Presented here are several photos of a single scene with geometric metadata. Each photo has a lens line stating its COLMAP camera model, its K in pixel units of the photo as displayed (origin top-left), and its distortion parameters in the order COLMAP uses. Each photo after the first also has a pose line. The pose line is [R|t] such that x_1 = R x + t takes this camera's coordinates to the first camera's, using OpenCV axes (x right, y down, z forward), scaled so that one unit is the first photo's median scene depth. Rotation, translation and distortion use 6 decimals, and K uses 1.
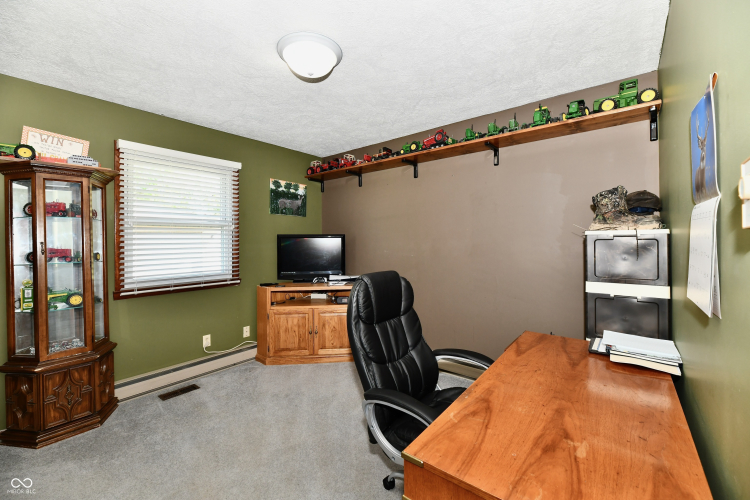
lens RADIAL K [[308.2, 0, 379.3], [0, 308.2, 239.9], [0, 0, 1]] dist [-0.000462, -0.004221]
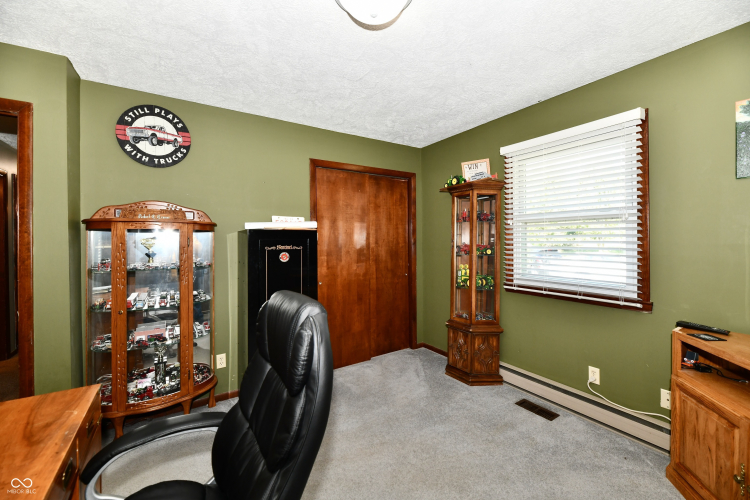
lens RADIAL K [[308.2, 0, 379.3], [0, 308.2, 239.9], [0, 0, 1]] dist [-0.000462, -0.004221]
pose [[-0.304643, 0.011273, -0.952400, 0.290802], [0.007255, 0.999928, 0.009515, -0.004896], [0.952439, -0.004011, -0.304703, 0.741483]]
